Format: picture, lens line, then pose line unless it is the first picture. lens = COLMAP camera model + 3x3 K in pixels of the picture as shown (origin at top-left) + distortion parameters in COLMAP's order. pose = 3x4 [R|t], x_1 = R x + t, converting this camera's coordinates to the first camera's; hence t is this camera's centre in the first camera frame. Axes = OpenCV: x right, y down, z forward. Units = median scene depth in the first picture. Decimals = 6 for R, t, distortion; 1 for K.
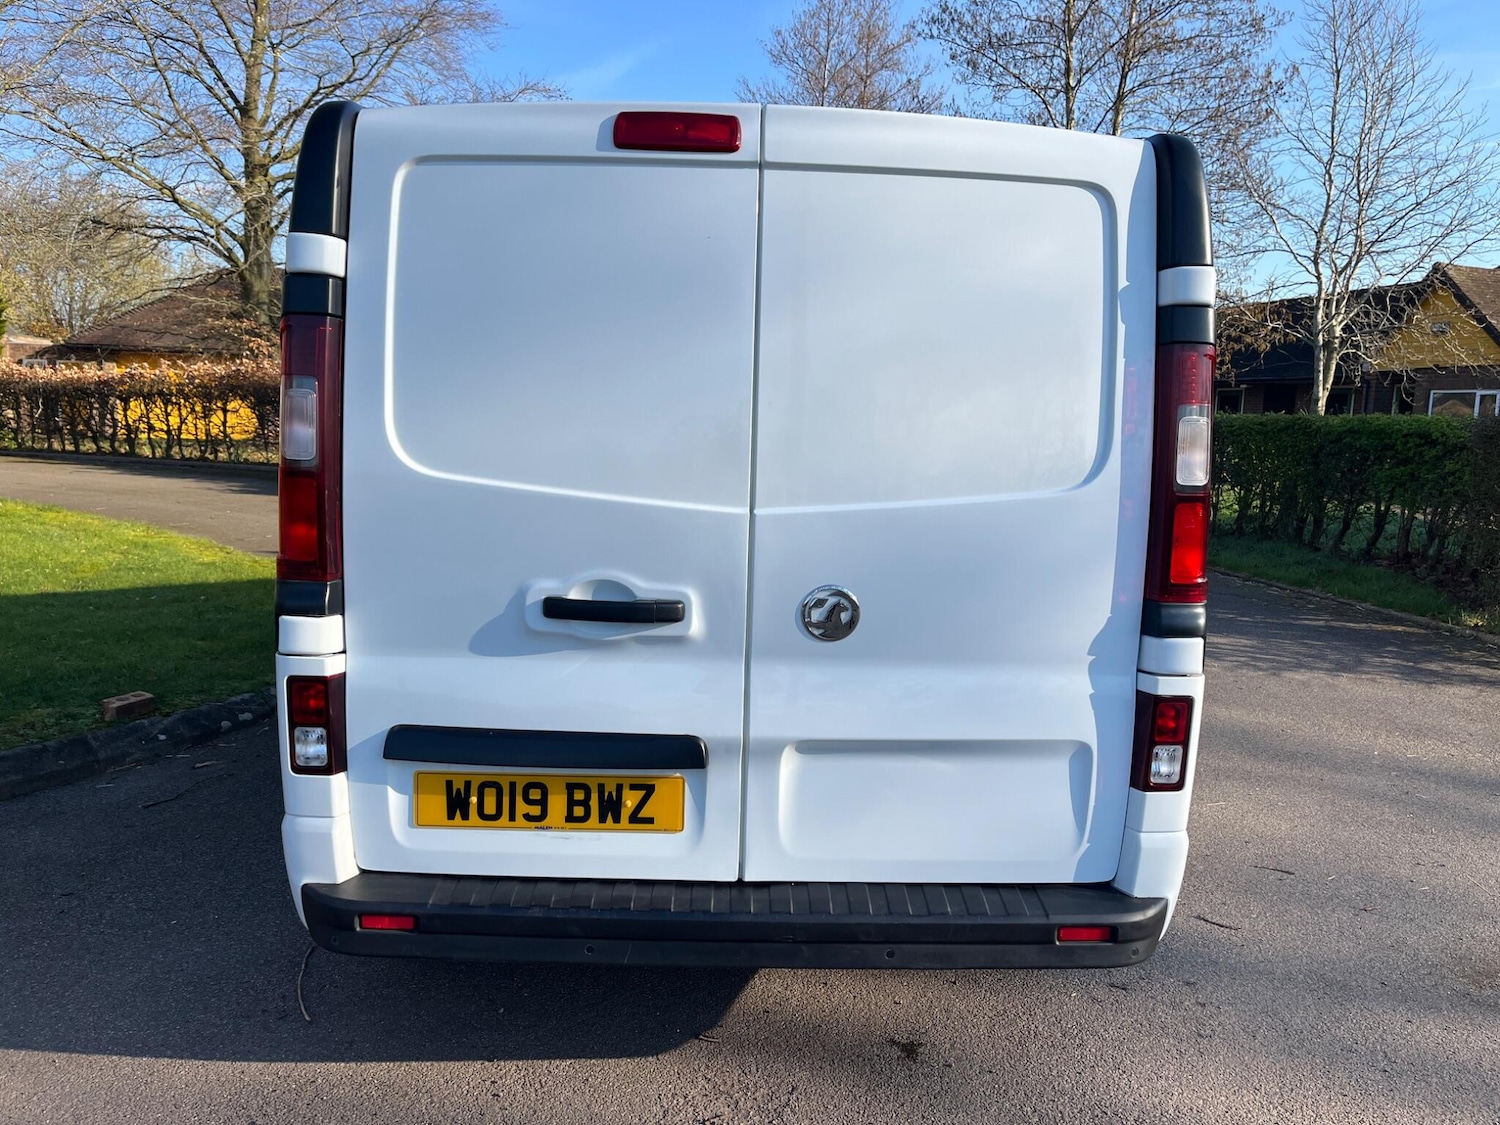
lens RADIAL K [[1135.7, 0, 751.5], [0, 1135.7, 563.6], [0, 0, 1]] dist [0.056052, -0.054773]
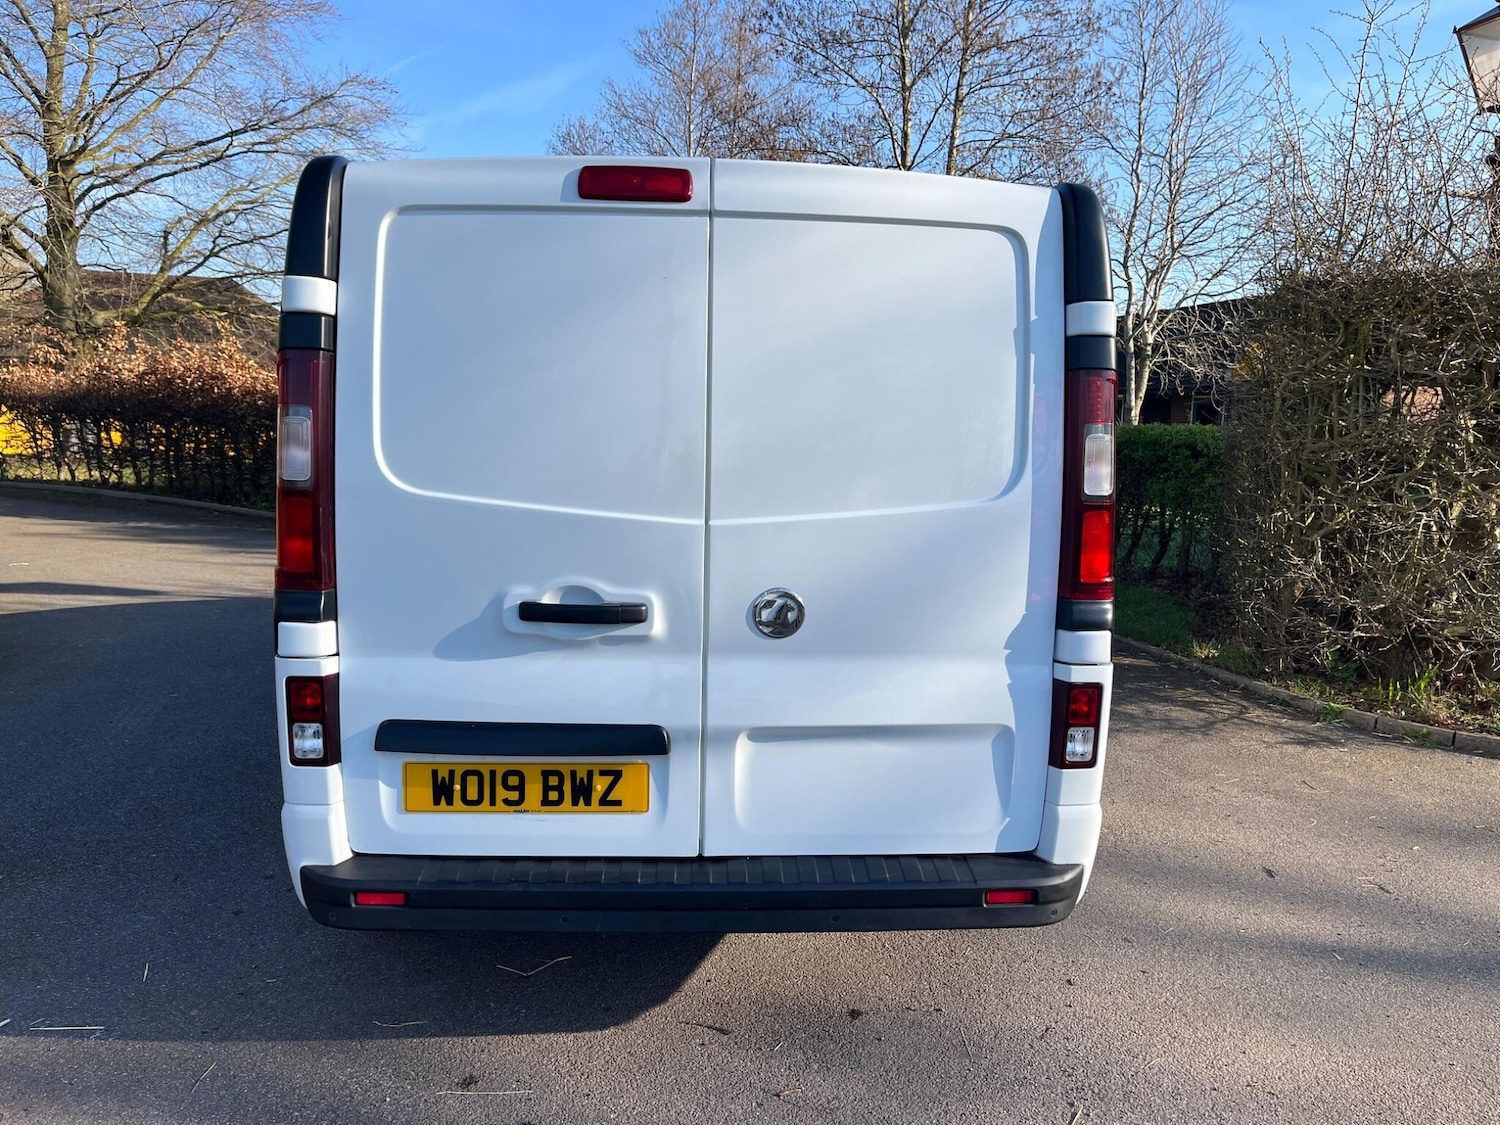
lens RADIAL K [[1135.7, 0, 756.4], [0, 1135.7, 561.4], [0, 0, 1]] dist [0.056052, -0.054773]
pose [[0.999573, -0.011856, 0.026702, 0.018340], [0.012025, 0.999909, -0.006169, -0.000529], [-0.026627, 0.006487, 0.999624, -0.111541]]
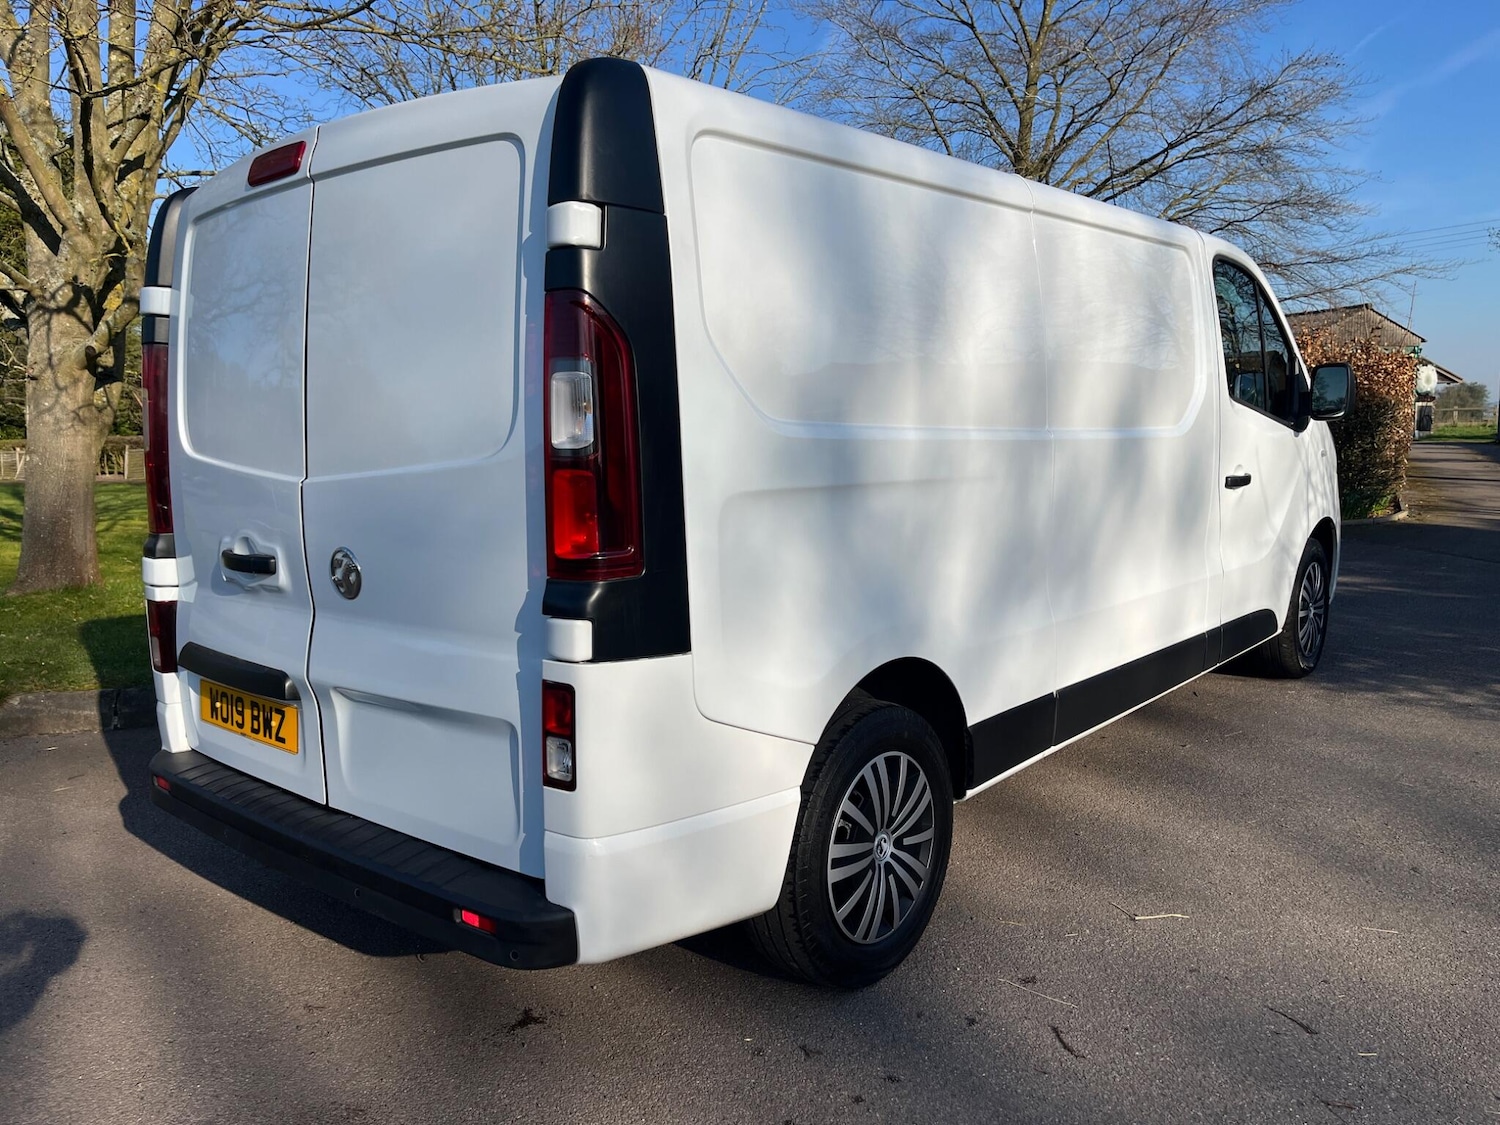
lens RADIAL K [[1135.7, 0, 759.3], [0, 1135.7, 561.9], [0, 0, 1]] dist [0.056052, -0.054773]
pose [[0.740800, 0.037473, -0.670679, 1.088642], [-0.044557, 0.998985, 0.006600, 0.007608], [0.670246, 0.024994, 0.741718, 0.440422]]
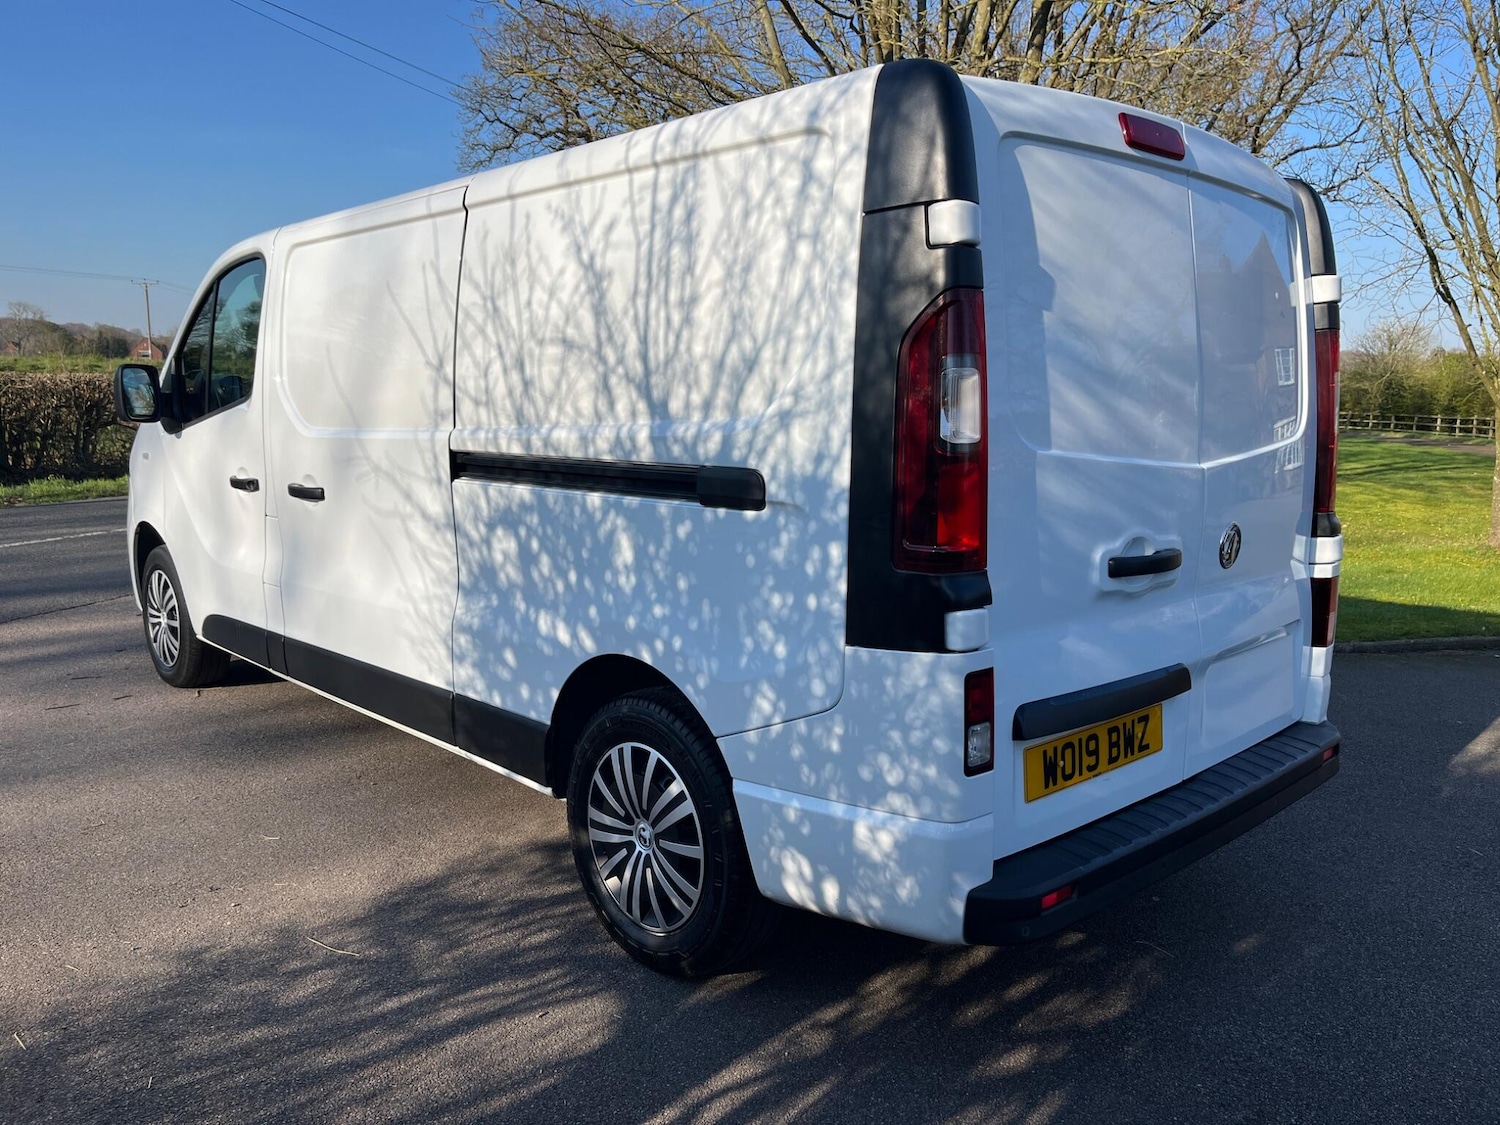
lens RADIAL K [[1135.7, 0, 740.7], [0, 1135.7, 558.7], [0, 0, 1]] dist [0.056052, -0.054773]
pose [[0.750385, -0.118250, 0.650338, -1.118206], [0.110690, 0.992455, 0.052738, -0.065008], [-0.651667, 0.032412, 0.757812, 0.398284]]
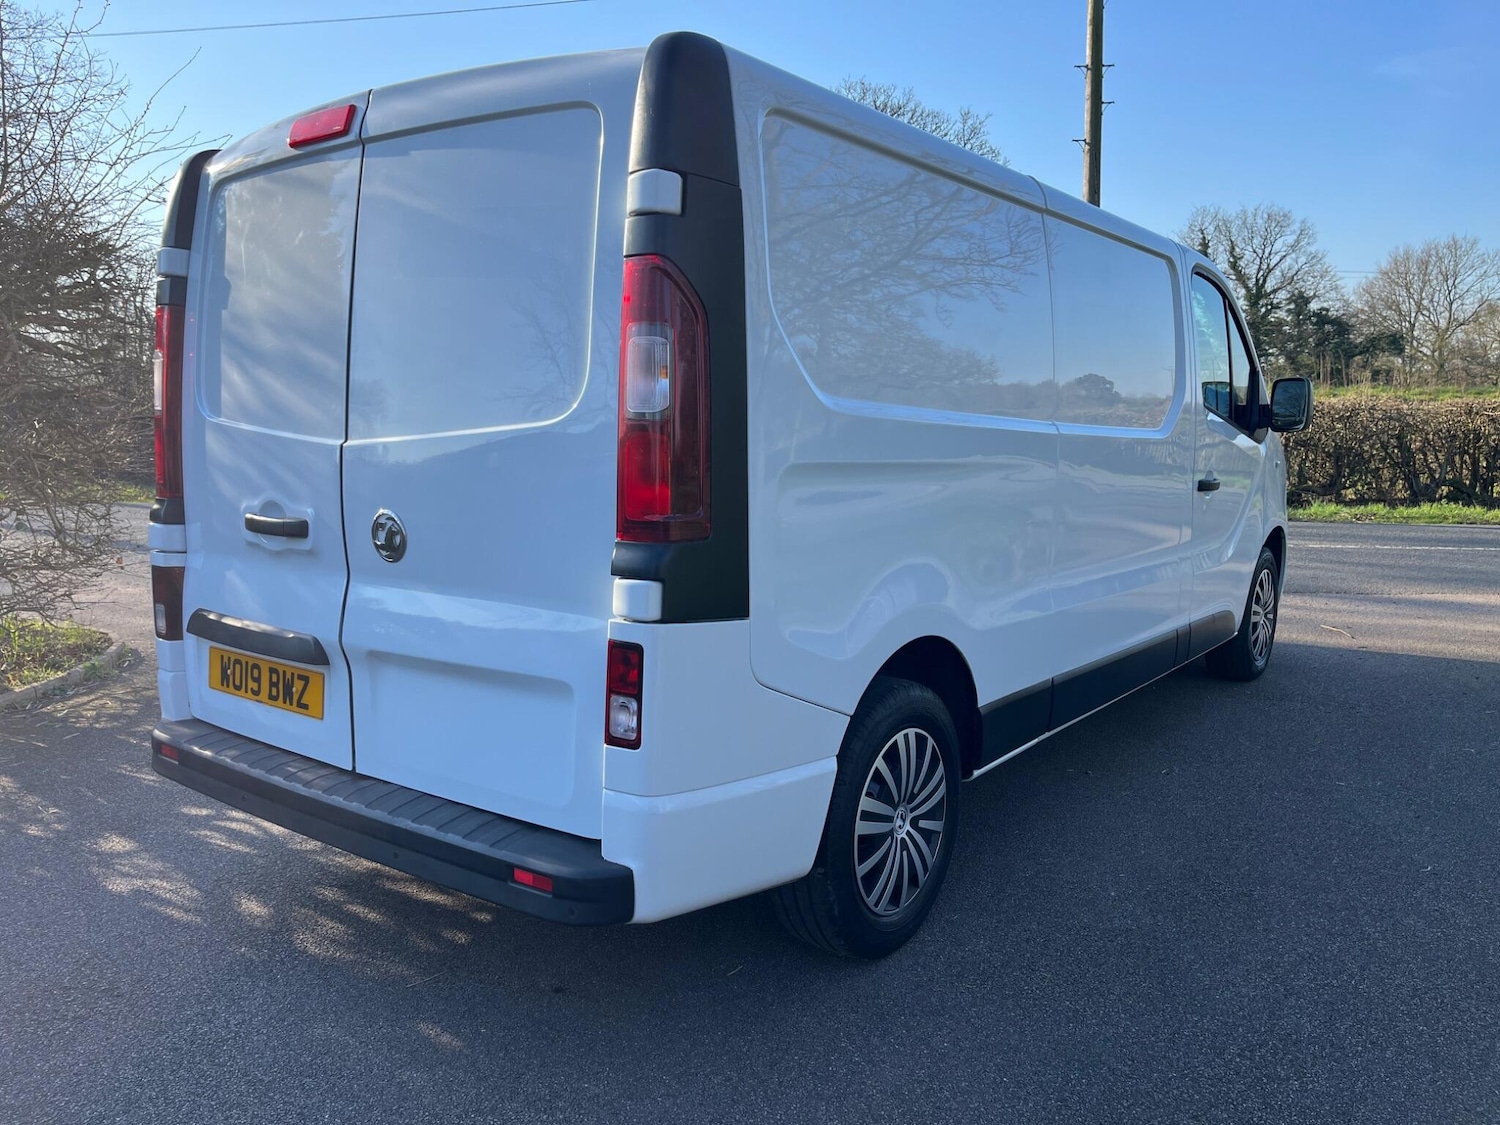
lens RADIAL K [[1135.7, 0, 748.5], [0, 1135.7, 556.1], [0, 0, 1]] dist [0.056052, -0.054773]
pose [[0.779830, 0.047541, -0.624183, 1.013913], [-0.069099, 0.997556, -0.010351, 0.049791], [0.622166, 0.051203, 0.781209, 0.349103]]
